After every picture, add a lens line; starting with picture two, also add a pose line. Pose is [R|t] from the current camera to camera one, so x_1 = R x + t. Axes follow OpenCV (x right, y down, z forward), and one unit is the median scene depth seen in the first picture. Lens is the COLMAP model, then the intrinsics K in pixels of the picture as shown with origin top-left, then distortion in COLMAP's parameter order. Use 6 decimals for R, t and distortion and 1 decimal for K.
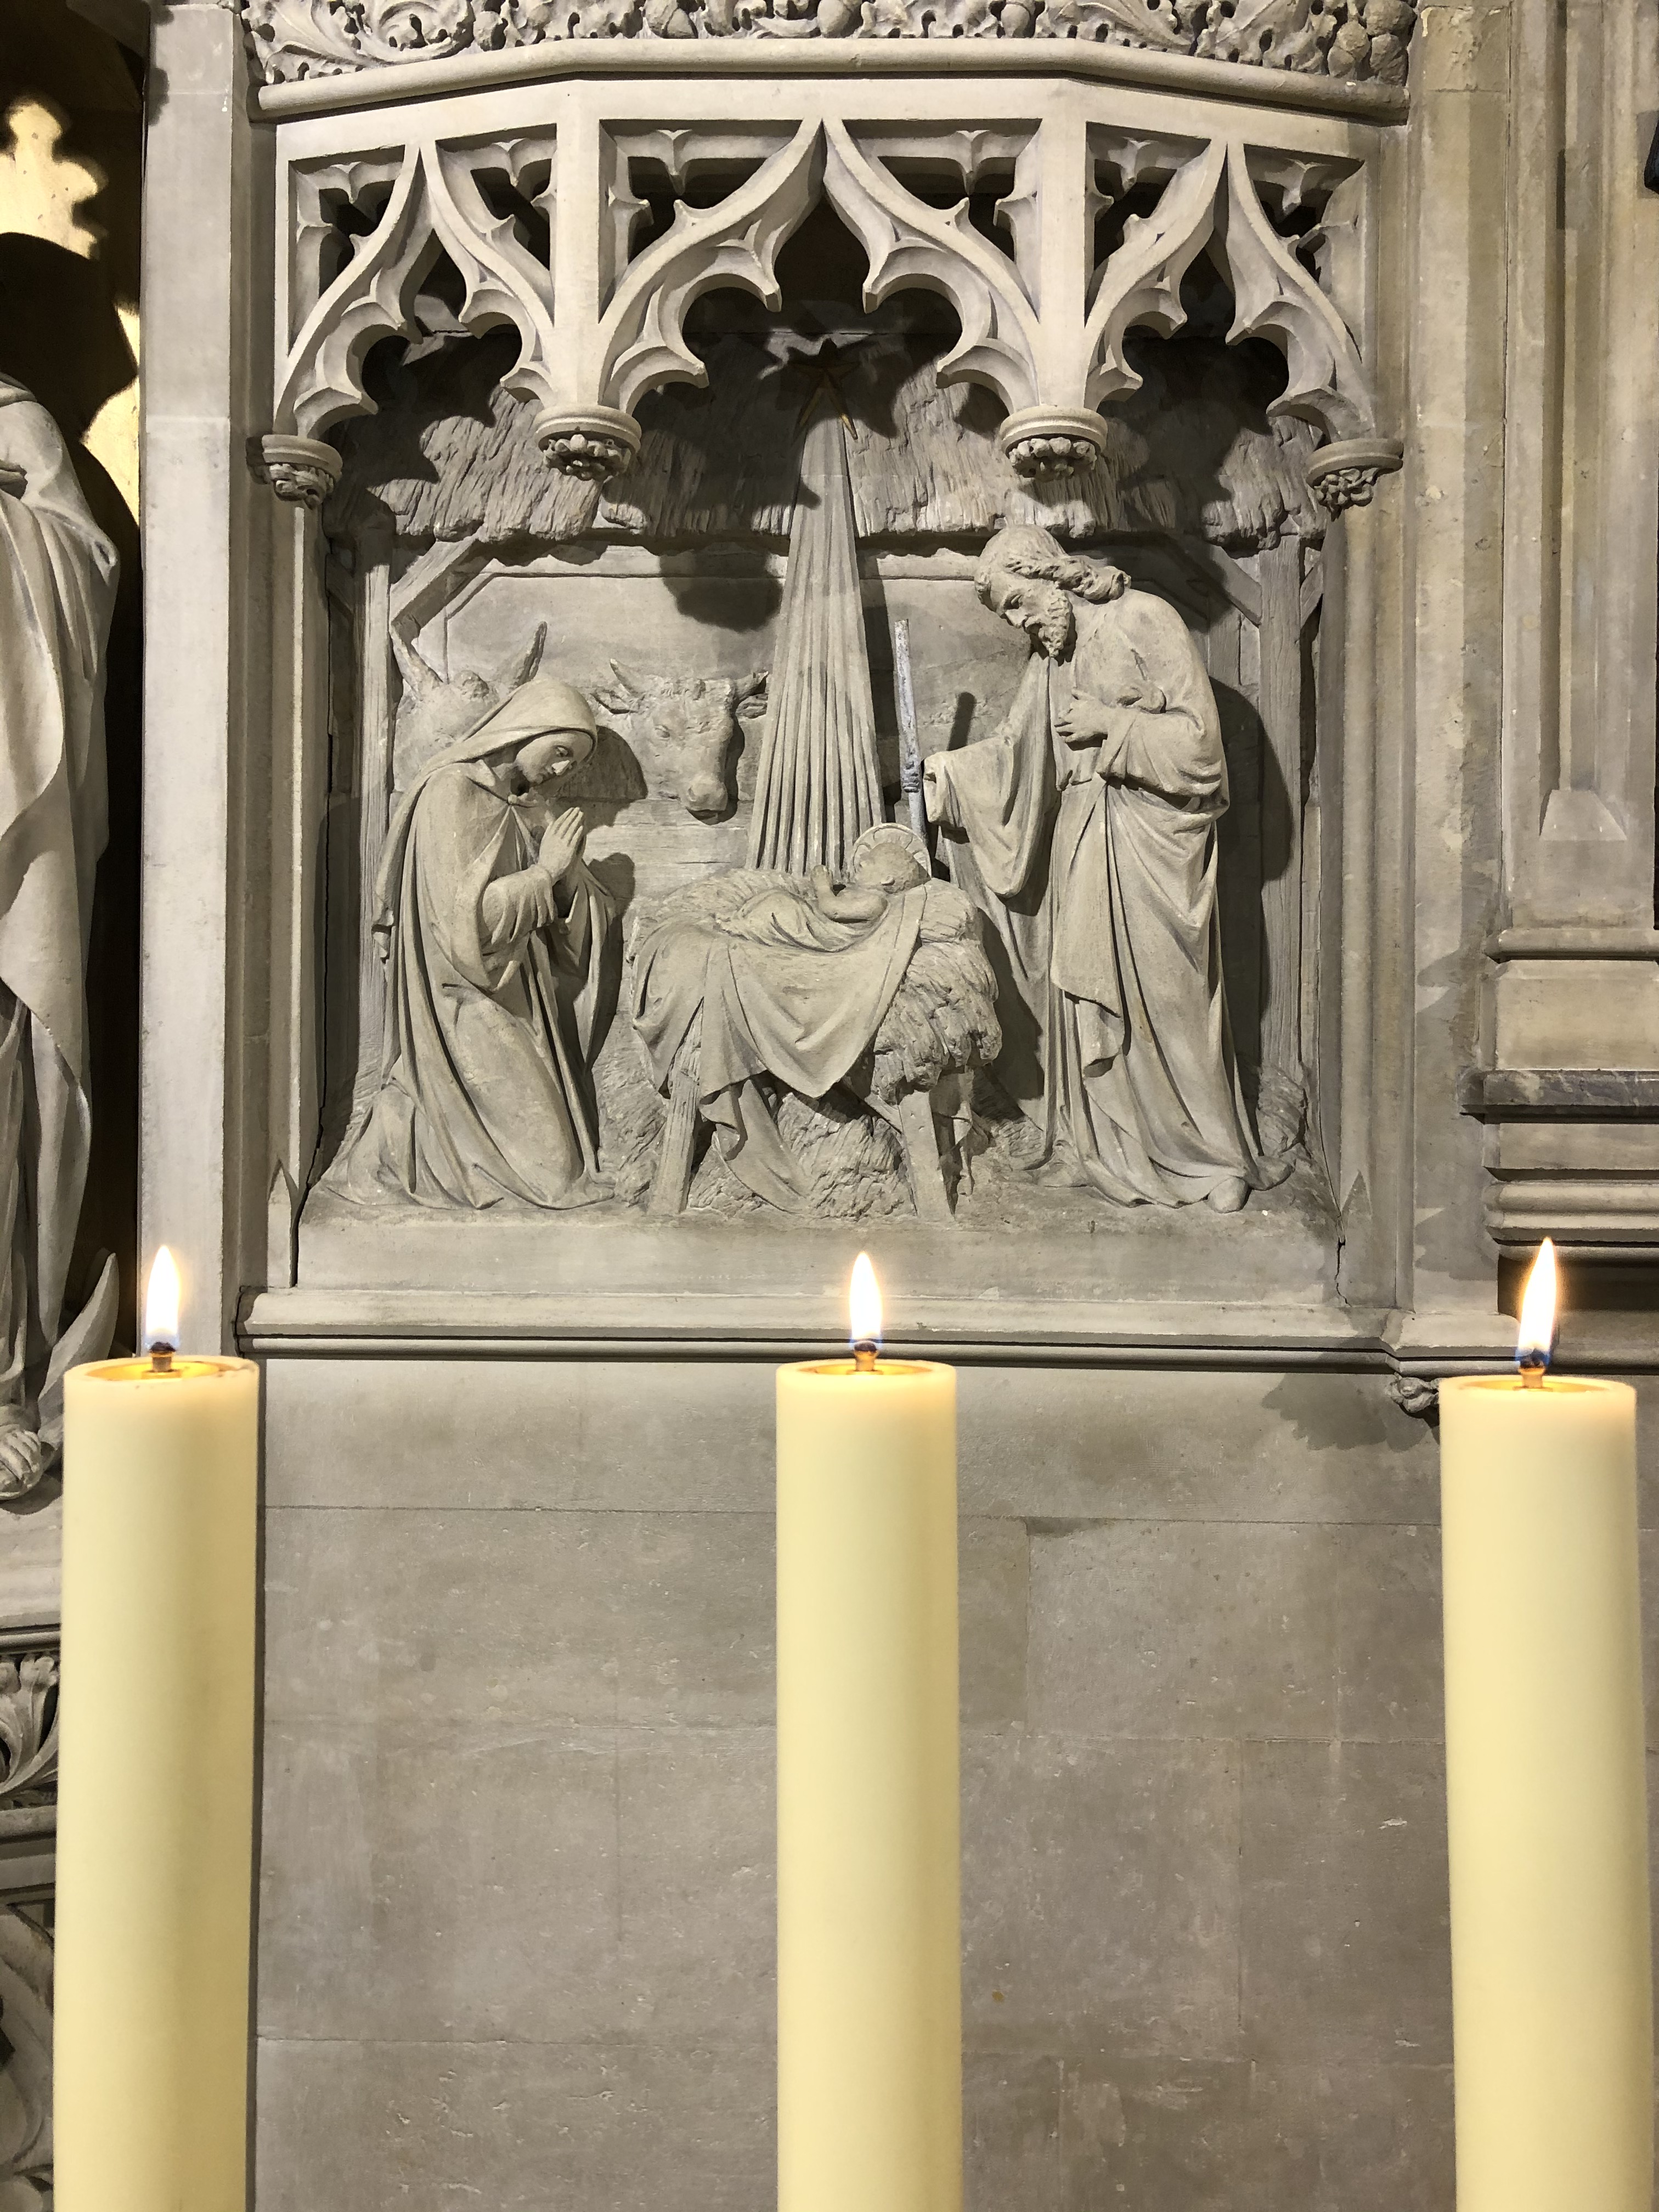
lens RADIAL K [[1823.9, 0, 840.2], [0, 1823.9, 1070.3], [0, 0, 1]] dist [0.013815, 0.014588]
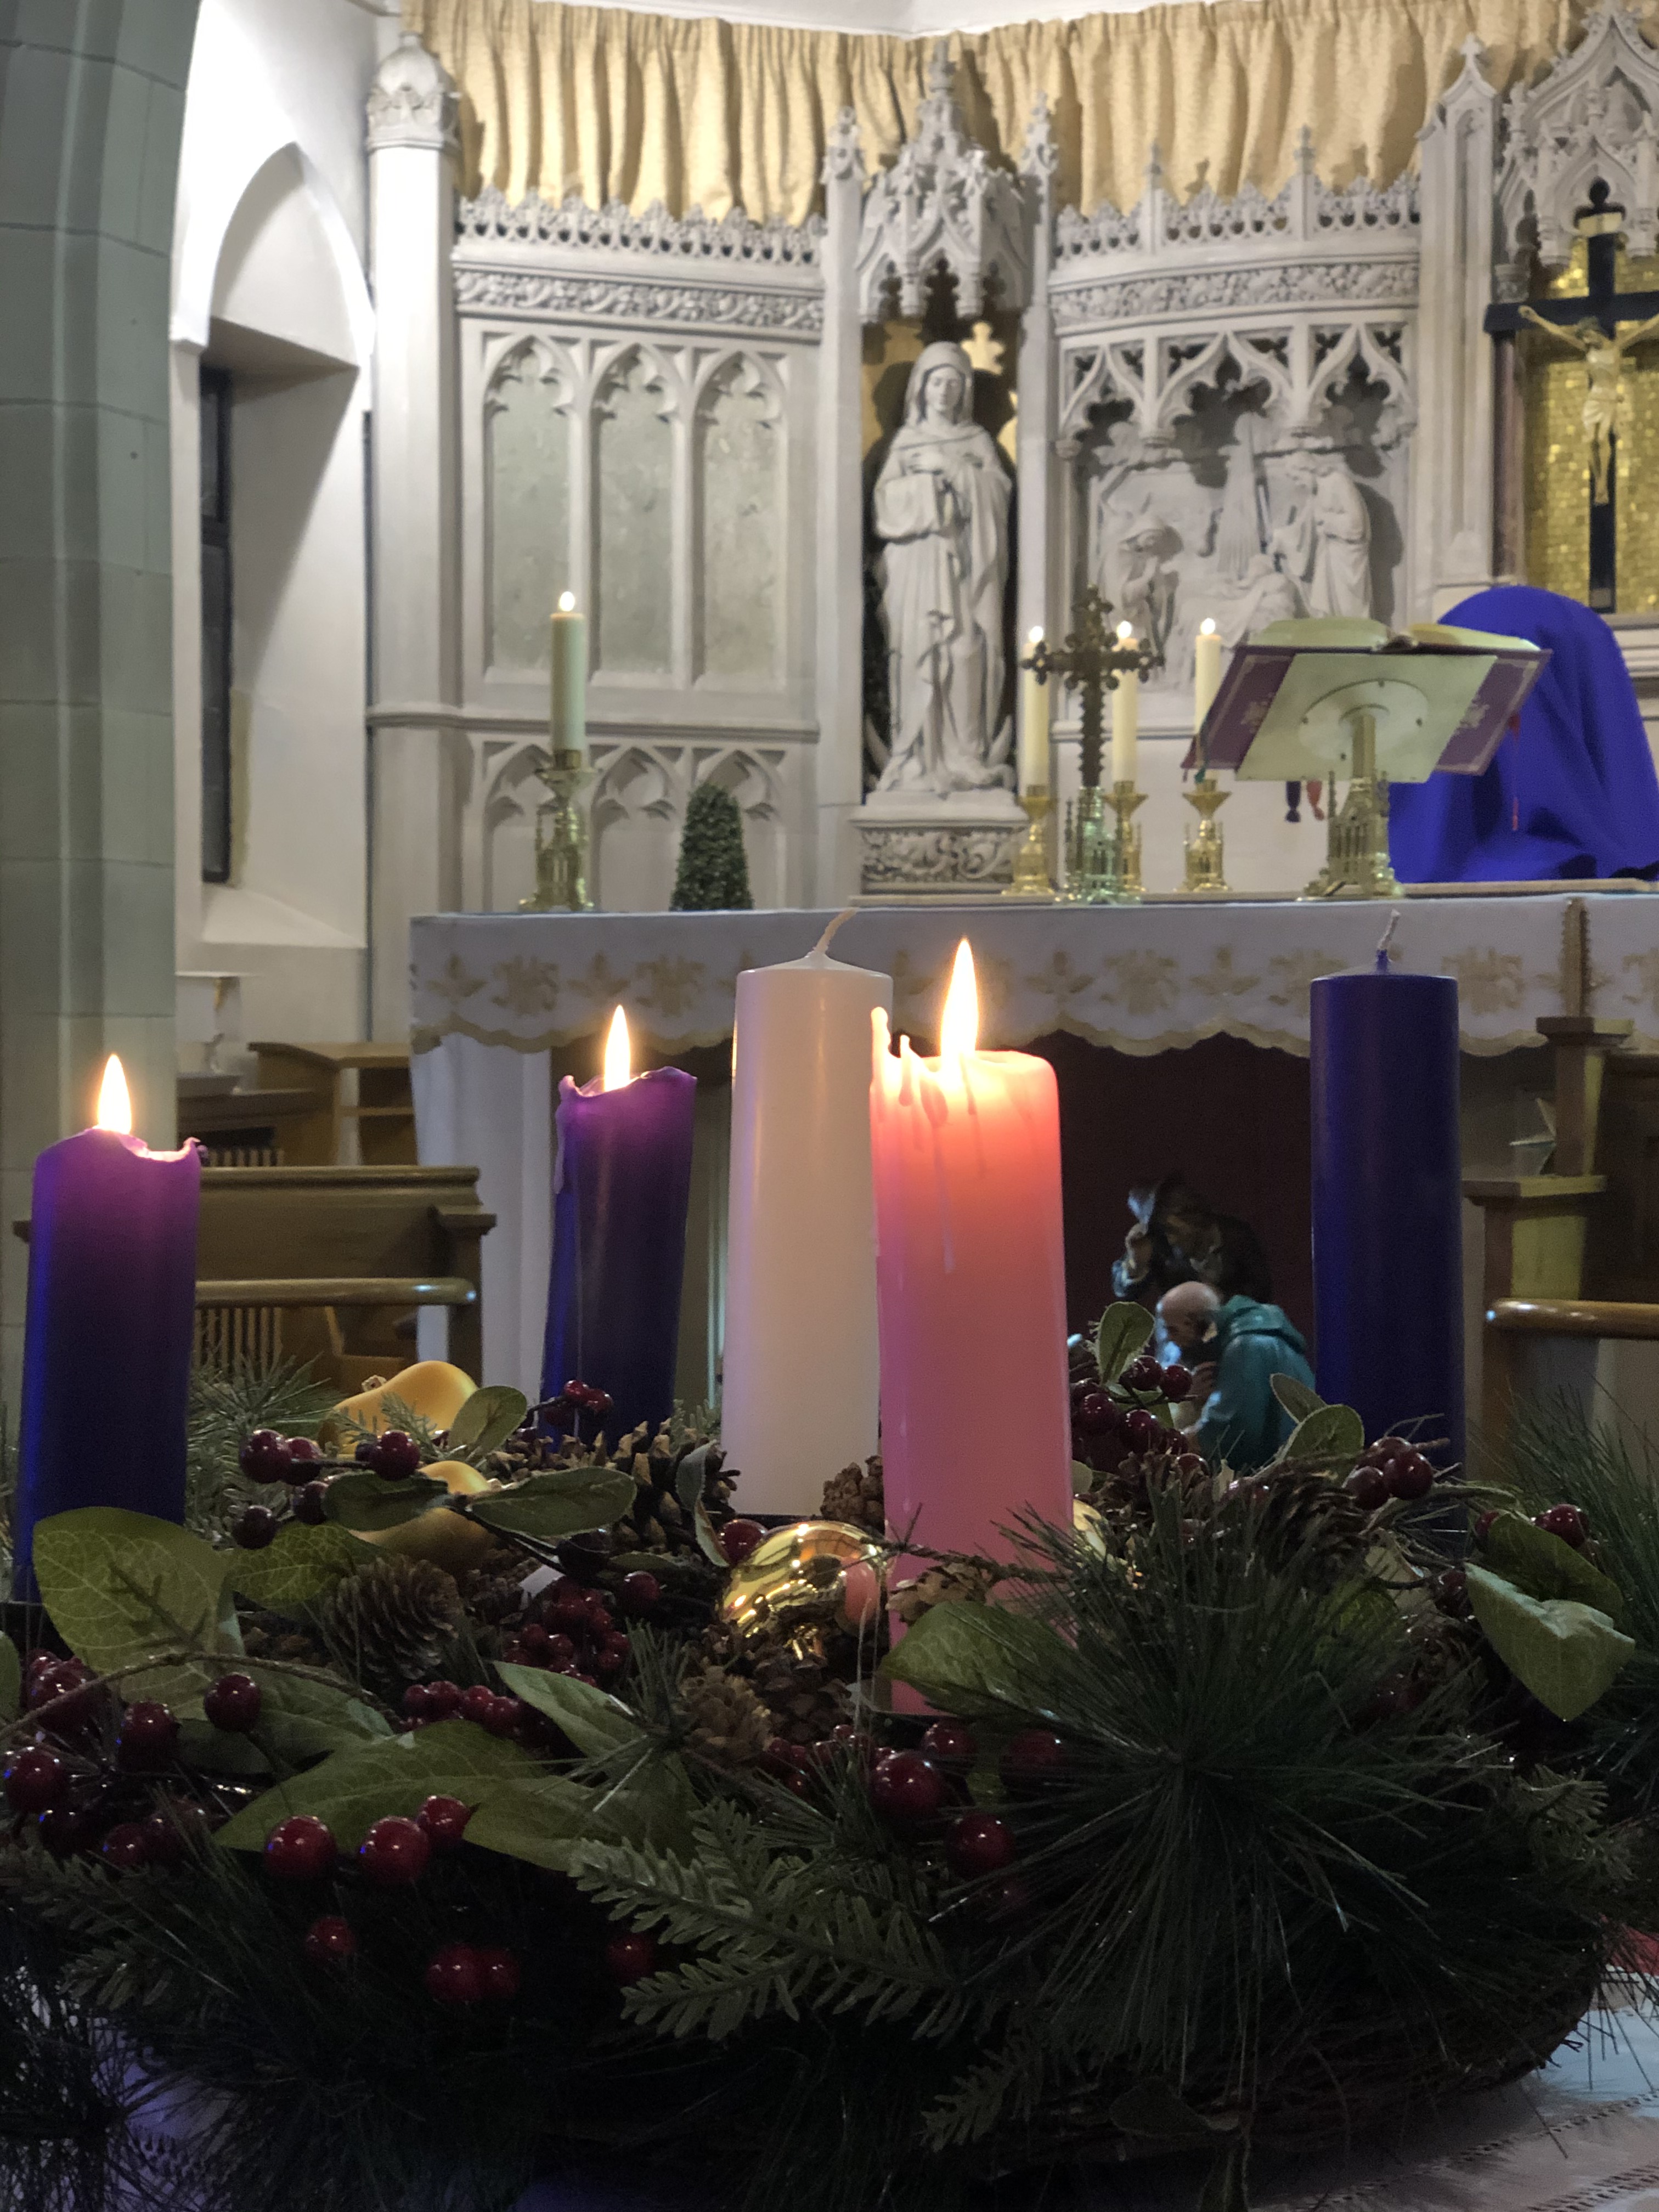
lens RADIAL K [[3633.4, 0, 768.0], [0, 3633.4, 1108.4], [0, 0, 1]] dist [0.110939, -0.293038]
pose [[0.919496, 0.000836, -0.393098, 1.637082], [0.008619, 0.999714, 0.022286, 0.628402], [0.393004, -0.023880, 0.919226, -4.813624]]
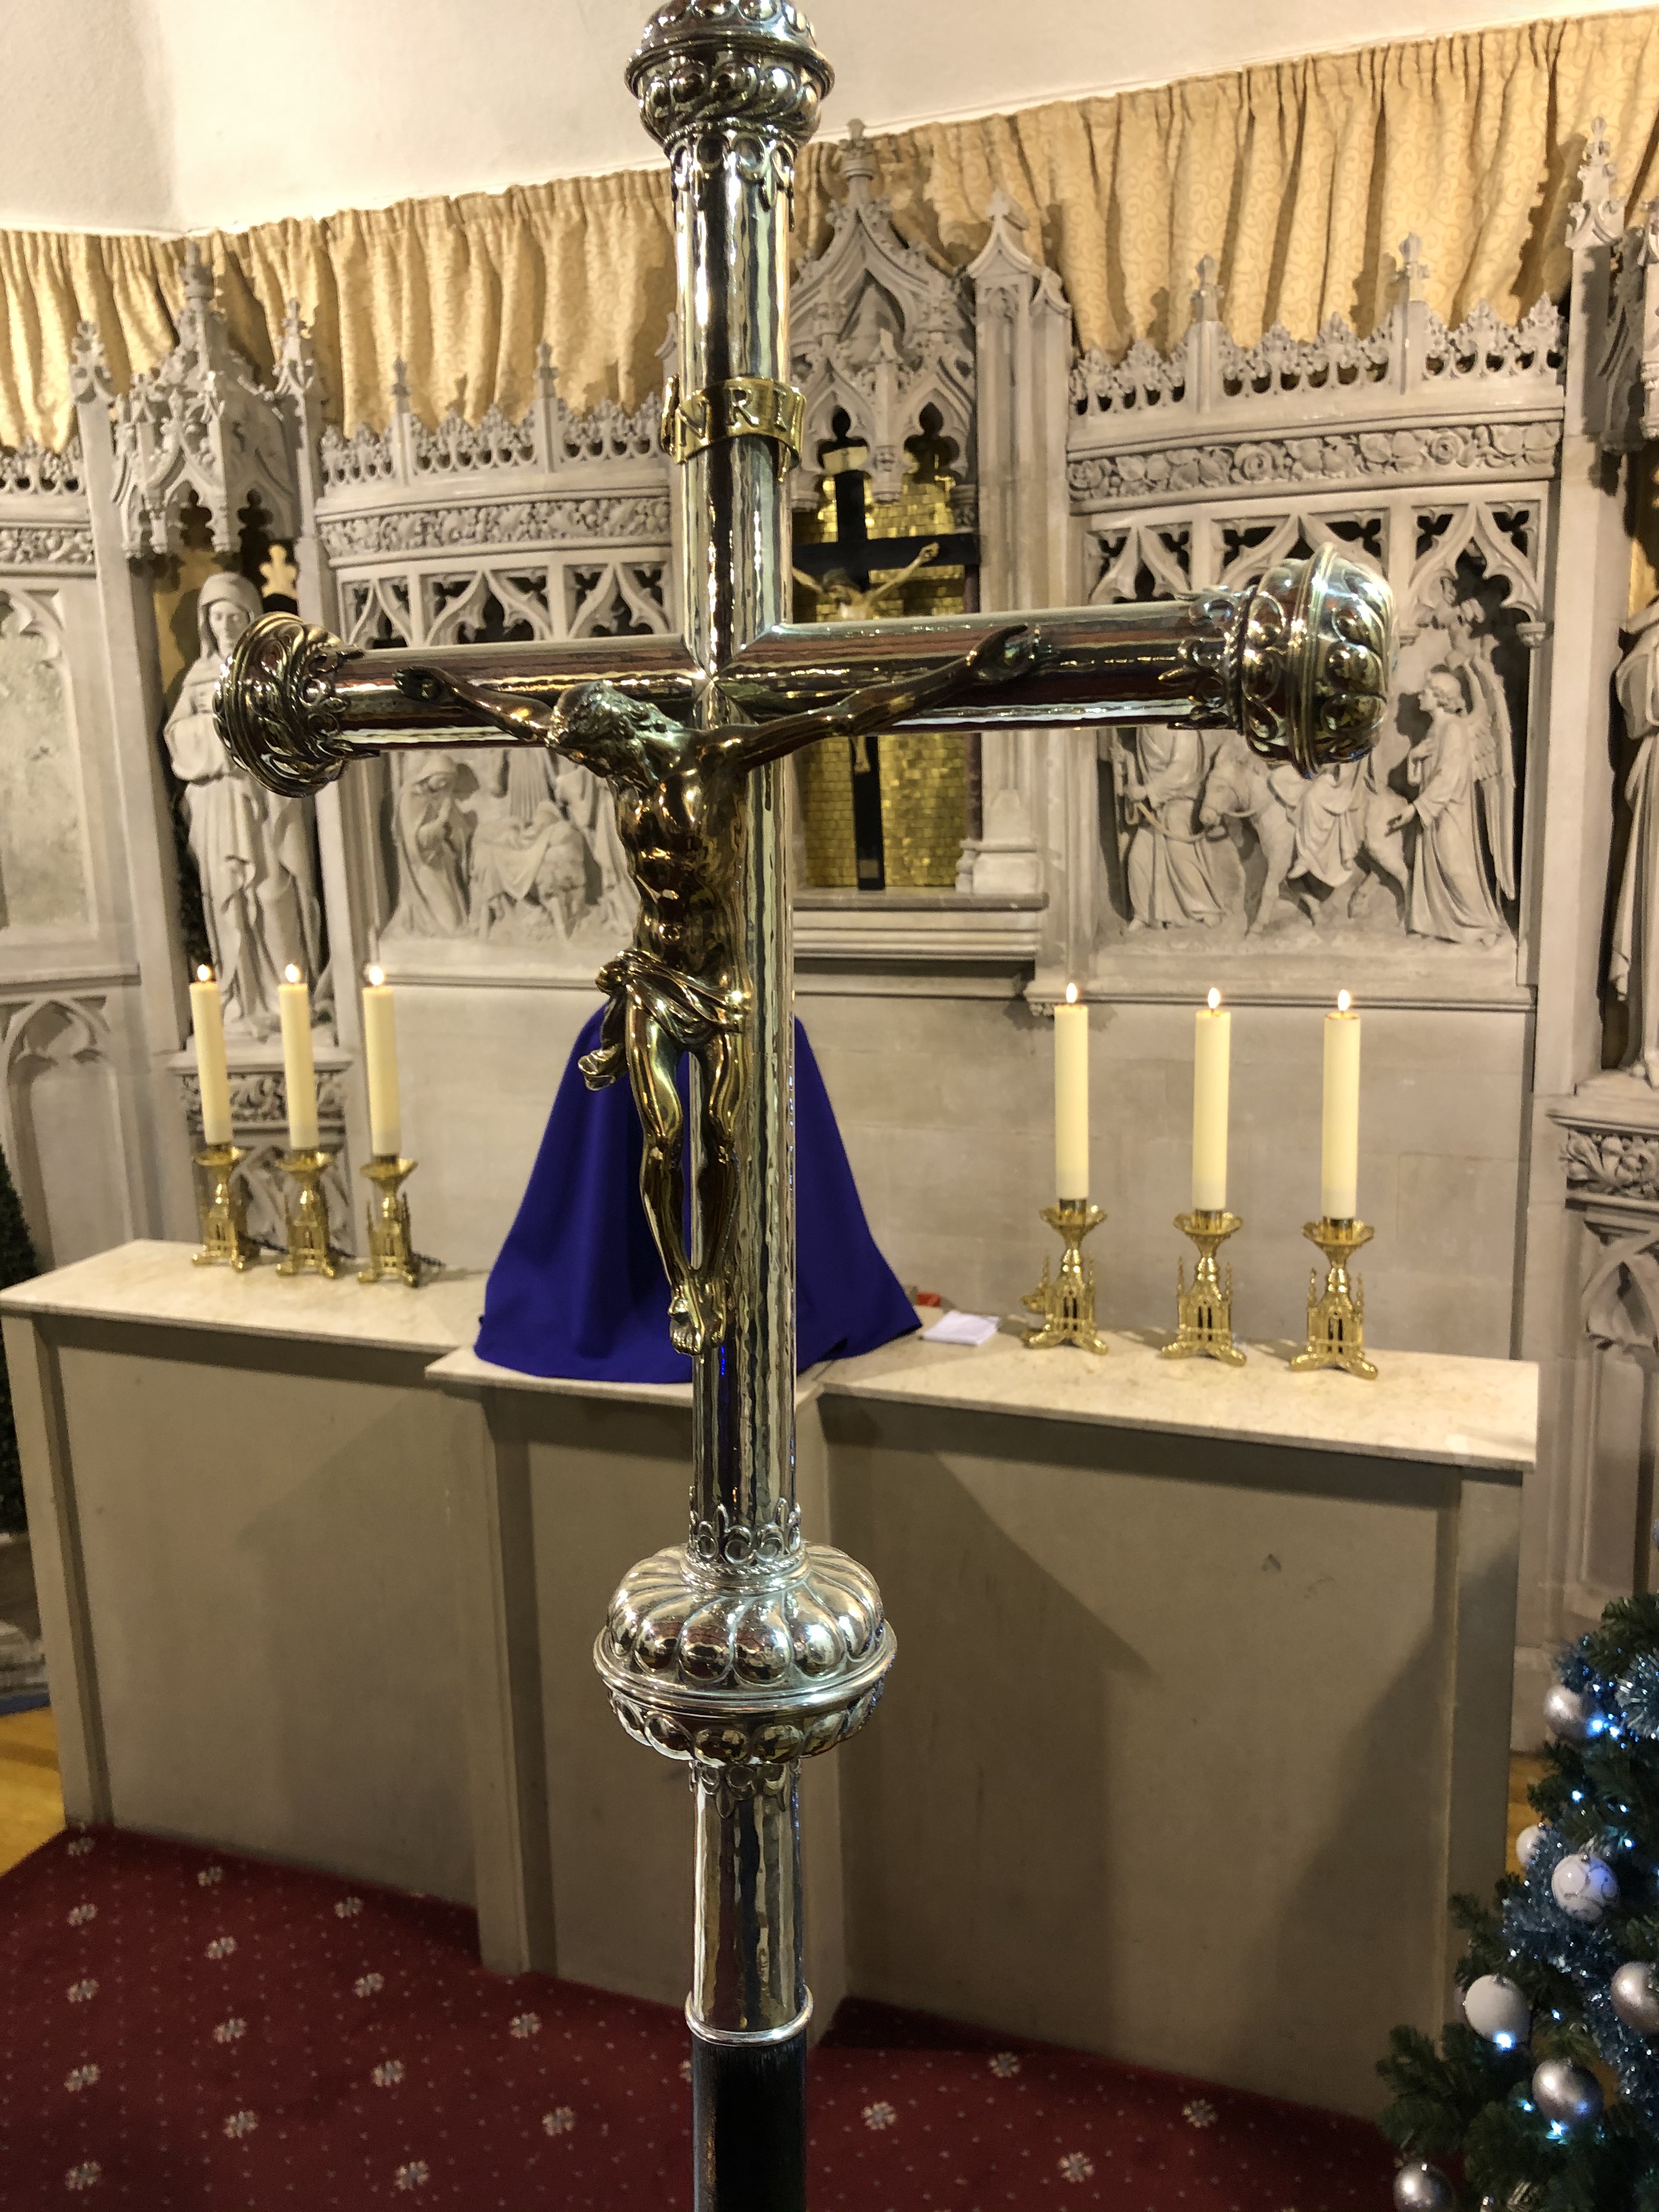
lens RADIAL K [[1823.9, 0, 840.2], [0, 1823.9, 1070.3], [0, 0, 1]] dist [0.013815, 0.014588]
pose [[0.936875, 0.027649, -0.348570, 1.490169], [0.041207, 0.981192, 0.188583, -0.245839], [0.347229, -0.191042, 0.918115, -1.563041]]
